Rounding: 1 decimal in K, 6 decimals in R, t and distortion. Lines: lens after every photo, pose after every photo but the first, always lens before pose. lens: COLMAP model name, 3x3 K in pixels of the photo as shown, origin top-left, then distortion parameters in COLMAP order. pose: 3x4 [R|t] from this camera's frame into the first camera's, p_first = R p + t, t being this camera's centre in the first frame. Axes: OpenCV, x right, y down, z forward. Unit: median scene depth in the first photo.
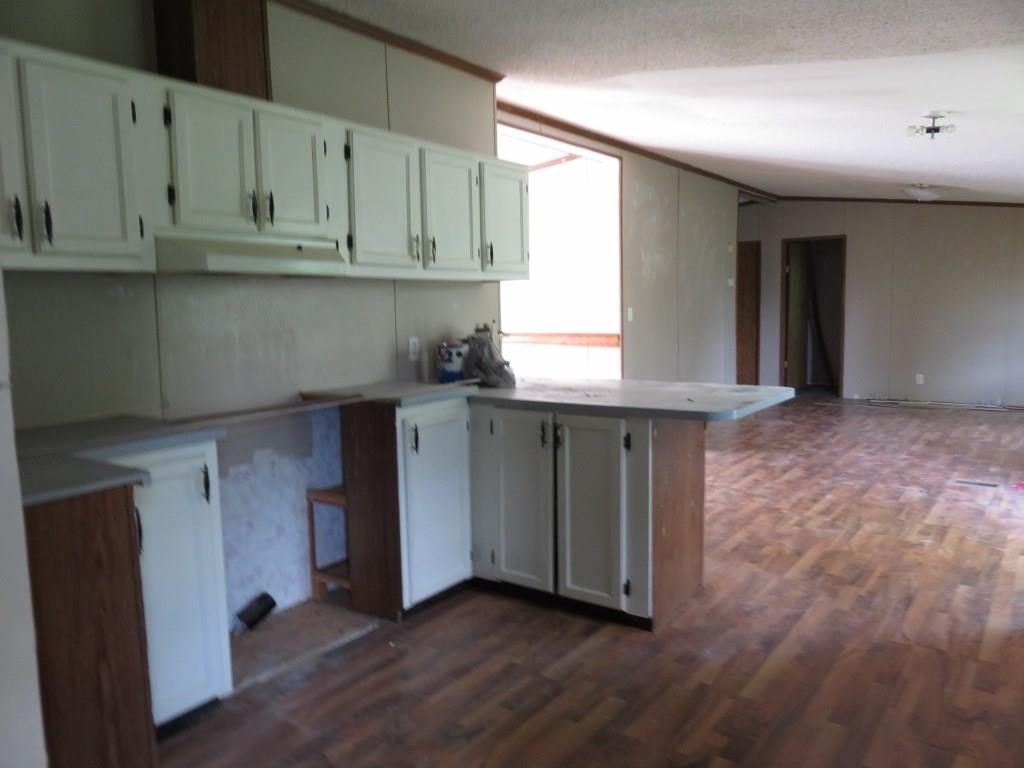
lens RADIAL K [[753.2, 0, 512.4], [0, 753.2, 383.0], [0, 0, 1]] dist [-0.014178, 0.008698]
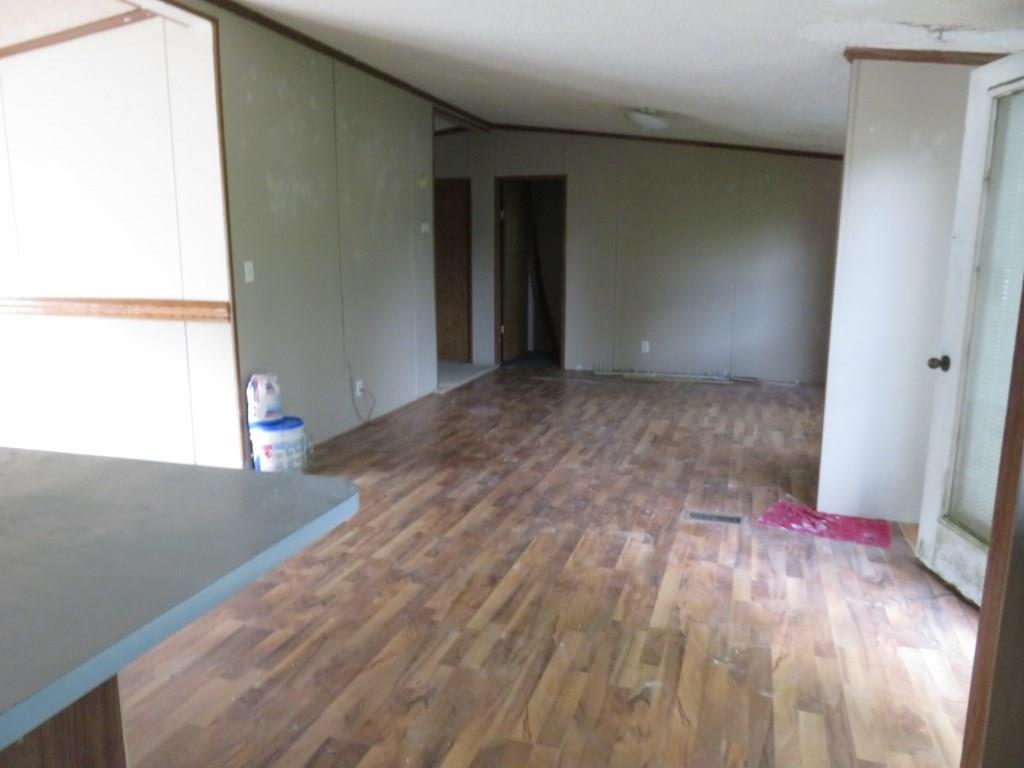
lens RADIAL K [[753.2, 0, 509.2], [0, 753.2, 383.7], [0, 0, 1]] dist [-0.014178, 0.008698]
pose [[0.949902, -0.034828, 0.310600, 0.191025], [0.012897, 0.997293, 0.072383, -0.044285], [-0.312280, -0.064751, 0.947781, 0.349089]]
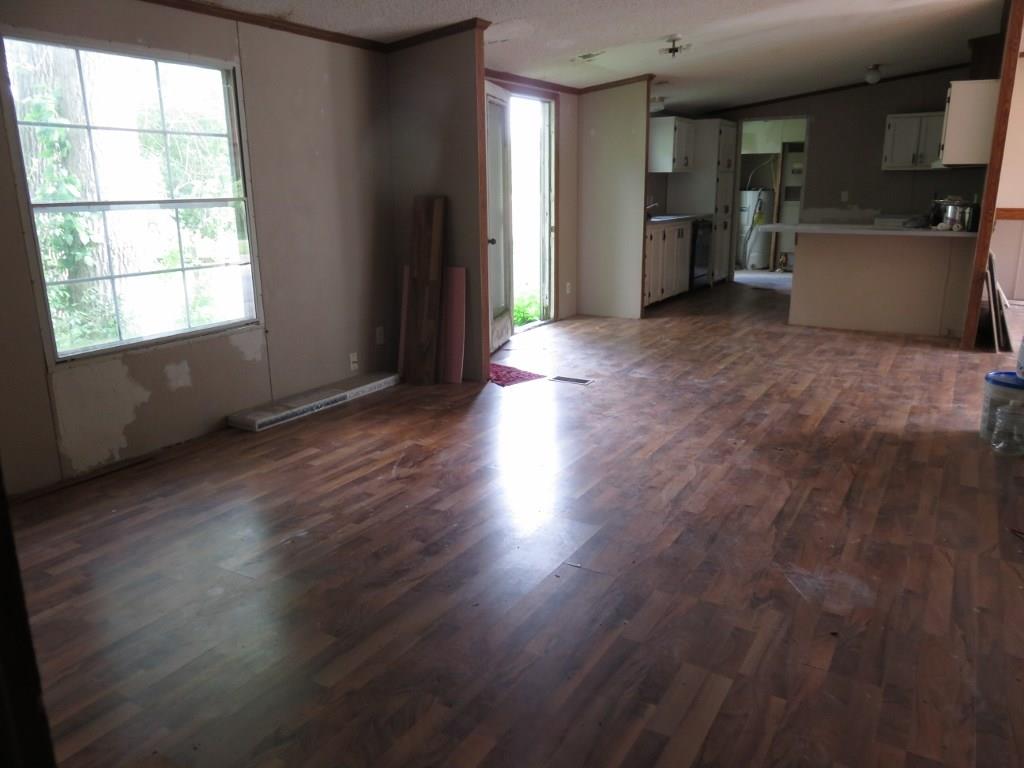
lens RADIAL K [[753.2, 0, 513.6], [0, 753.2, 381.2], [0, 0, 1]] dist [-0.014178, 0.008698]
pose [[-0.995752, 0.044730, -0.080478, 0.699207], [0.013450, 0.935357, 0.353449, -0.189626], [0.091086, 0.350866, -0.931985, 1.724561]]
